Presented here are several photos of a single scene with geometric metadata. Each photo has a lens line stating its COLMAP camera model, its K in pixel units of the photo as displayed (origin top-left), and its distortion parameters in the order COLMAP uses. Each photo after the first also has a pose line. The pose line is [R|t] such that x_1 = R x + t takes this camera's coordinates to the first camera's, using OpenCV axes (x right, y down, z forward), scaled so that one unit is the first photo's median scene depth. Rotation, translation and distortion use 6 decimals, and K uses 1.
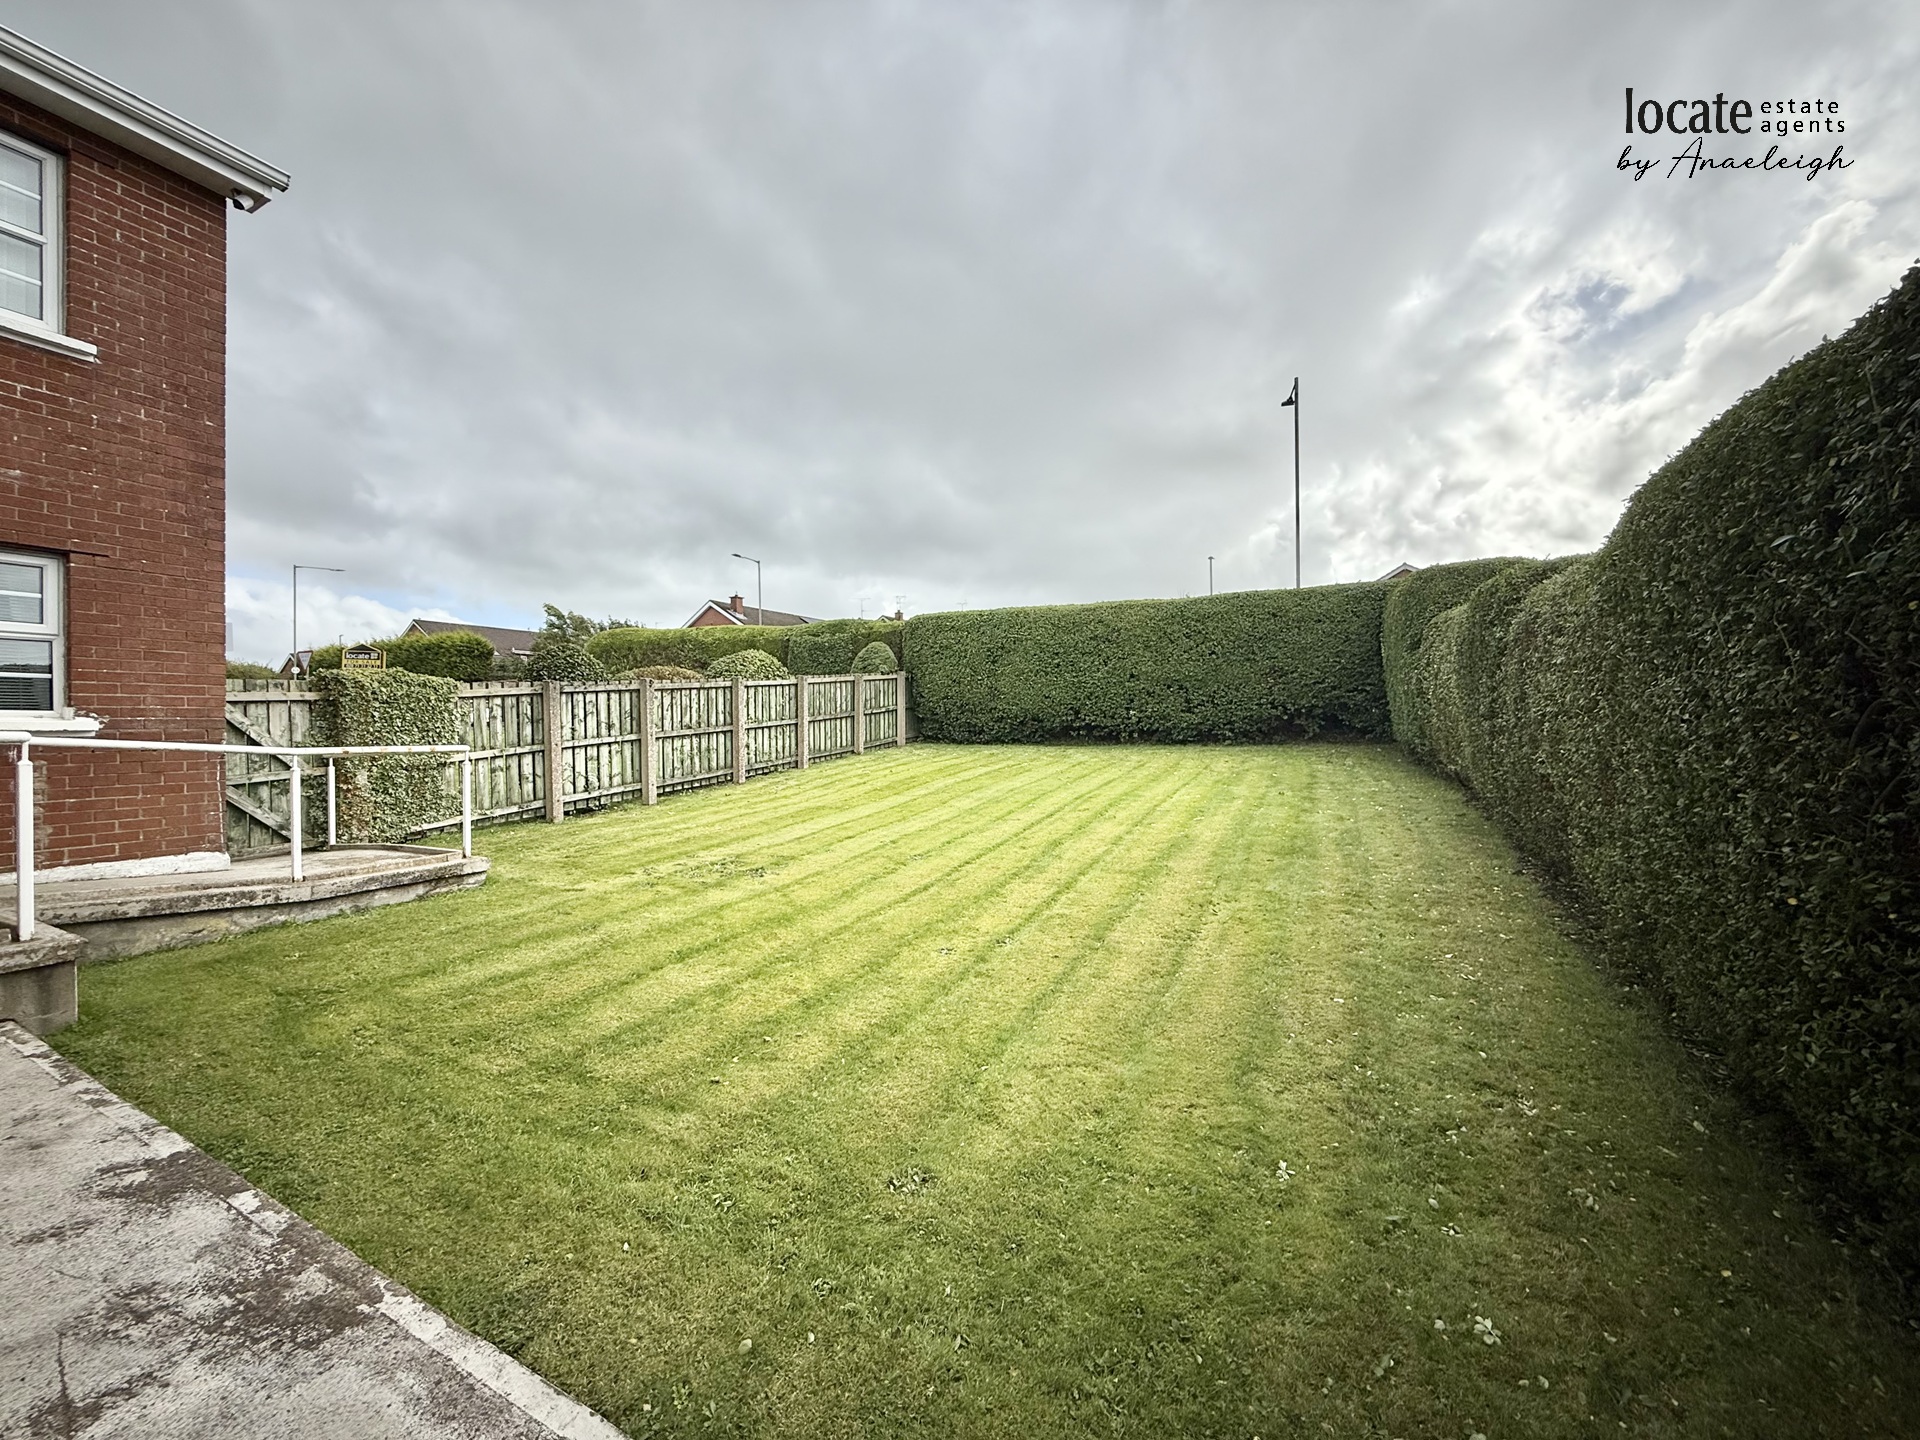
lens RADIAL K [[761.1, 0, 952.6], [0, 761.1, 721.7], [0, 0, 1]] dist [-0.000408, -0.000278]
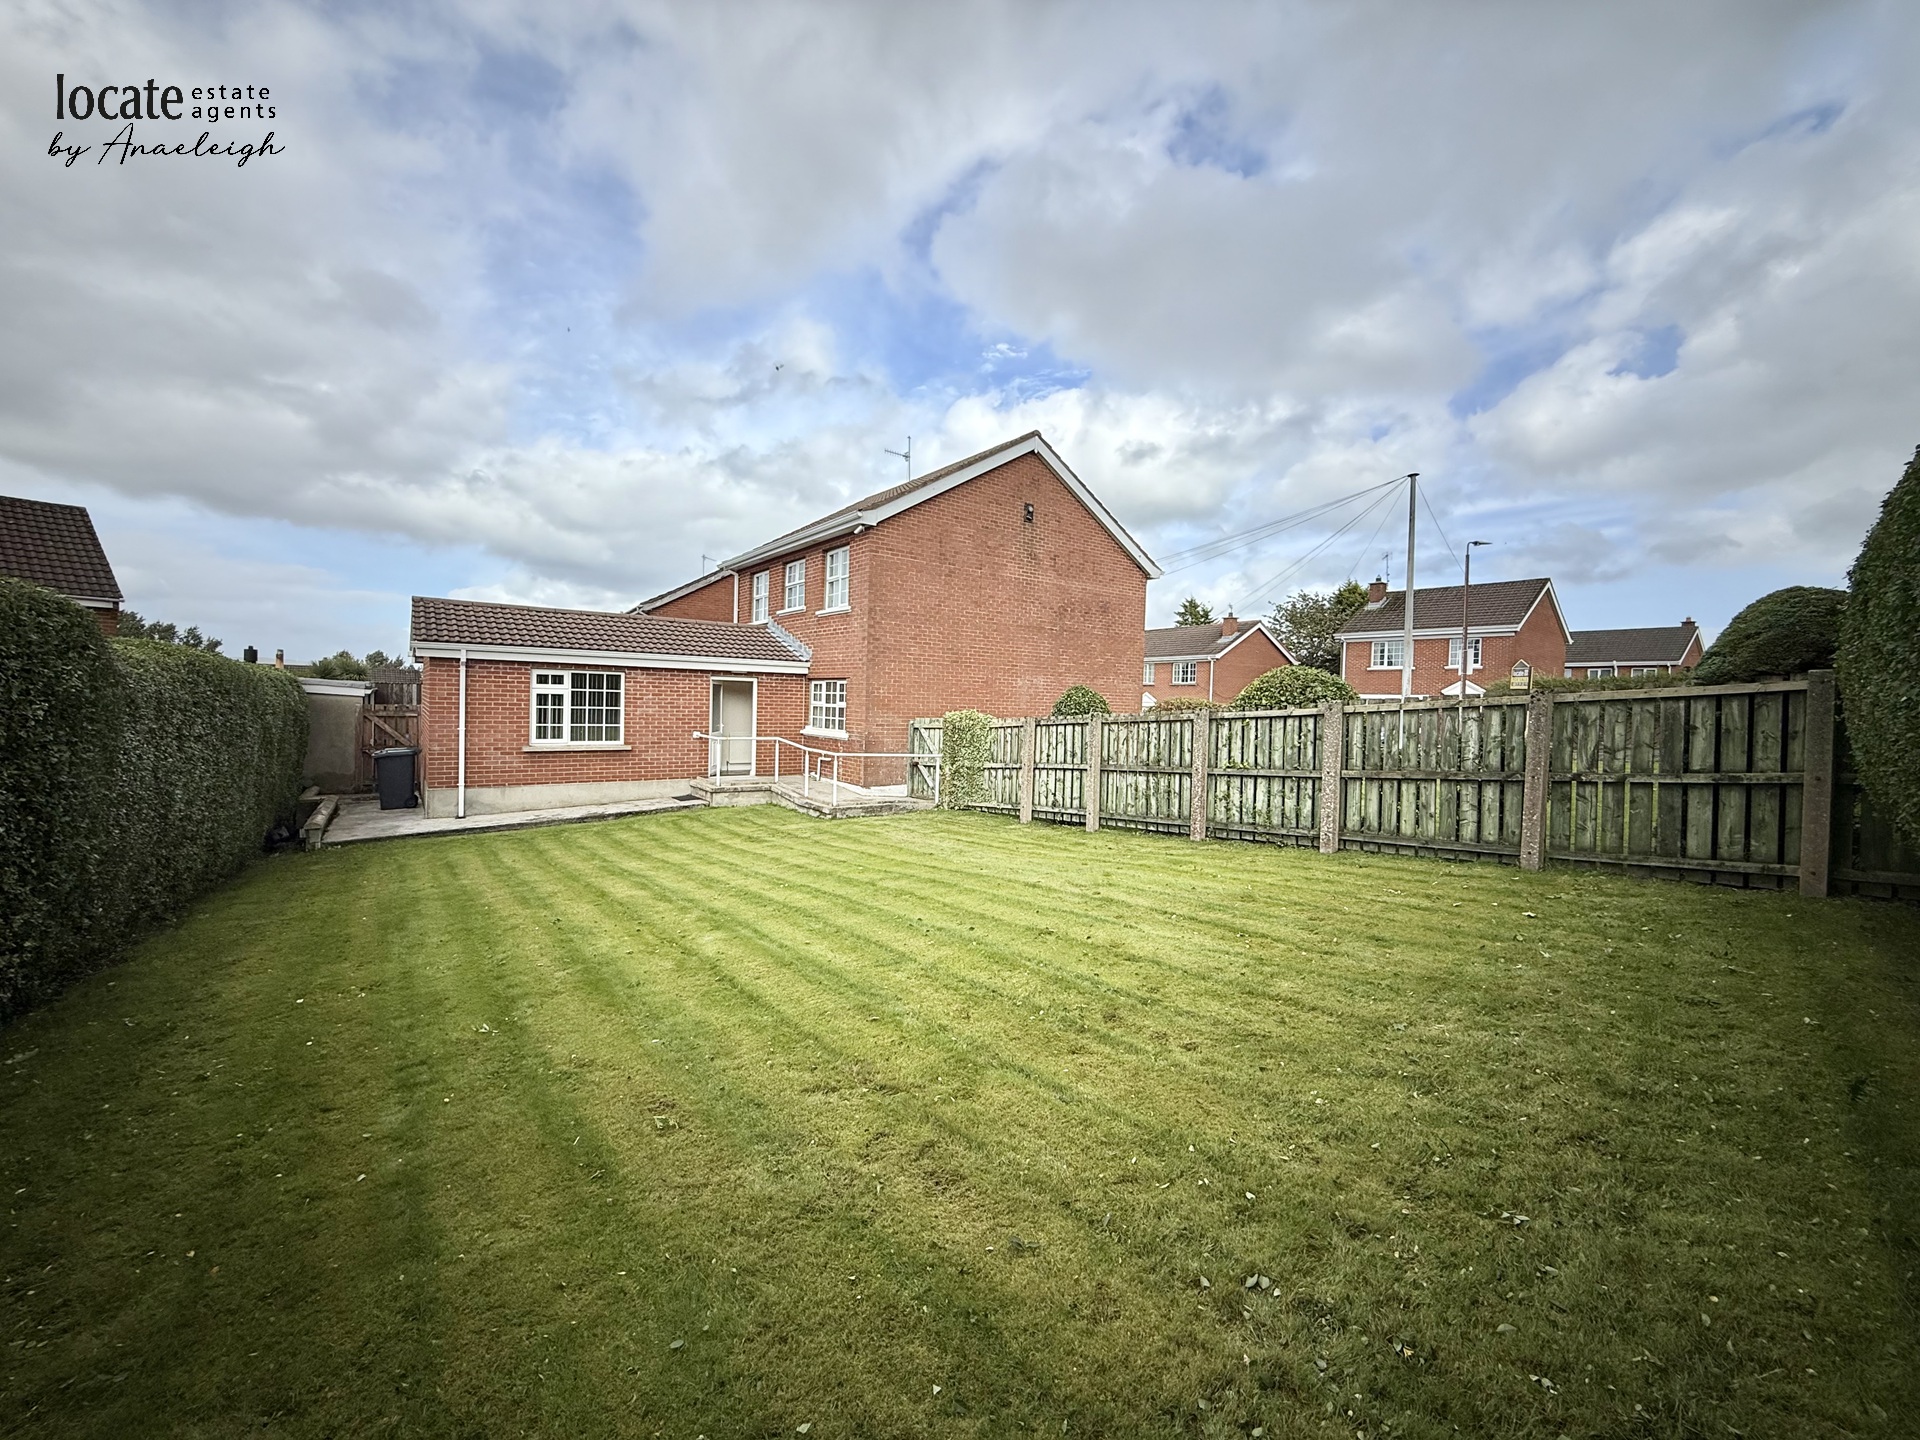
lens RADIAL K [[761.1, 0, 952.6], [0, 761.1, 721.7], [0, 0, 1]] dist [-0.000408, -0.000278]
pose [[-0.455222, 0.039870, -0.889485, 0.579009], [-0.002627, 0.998932, 0.046120, -0.085762], [0.890374, 0.023332, -0.454631, 1.214592]]
